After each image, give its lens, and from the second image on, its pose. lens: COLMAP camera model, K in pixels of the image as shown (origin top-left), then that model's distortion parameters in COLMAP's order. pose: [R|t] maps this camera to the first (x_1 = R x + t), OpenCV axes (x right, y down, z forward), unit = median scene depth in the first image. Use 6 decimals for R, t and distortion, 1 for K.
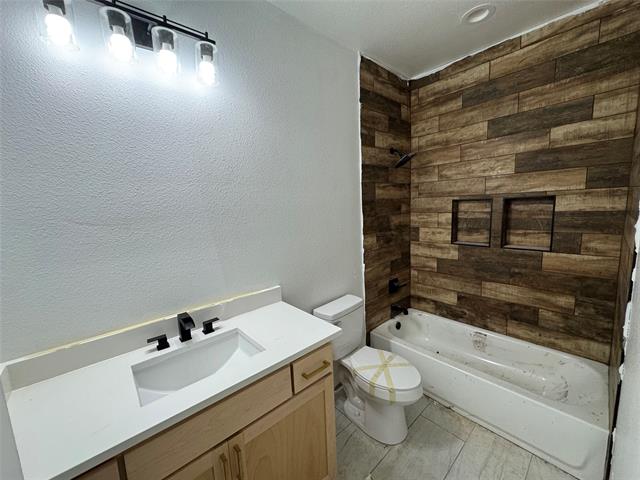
lens RADIAL K [[254.3, 0, 320.7], [0, 254.3, 238.8], [0, 0, 1]] dist [-0.002305, 0.000237]
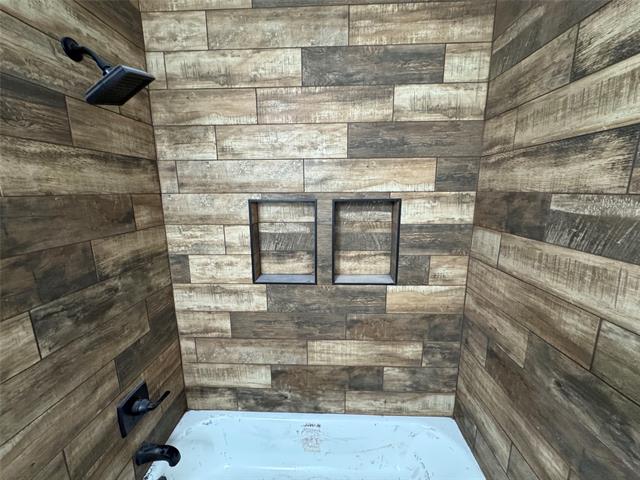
lens RADIAL K [[254.3, 0, 320.7], [0, 254.3, 238.8], [0, 0, 1]] dist [-0.002305, 0.000237]
pose [[0.695455, -0.095392, 0.712210, 0.269191], [0.070619, 0.995424, 0.064368, -0.106411], [-0.715091, 0.005530, 0.699009, 0.585502]]
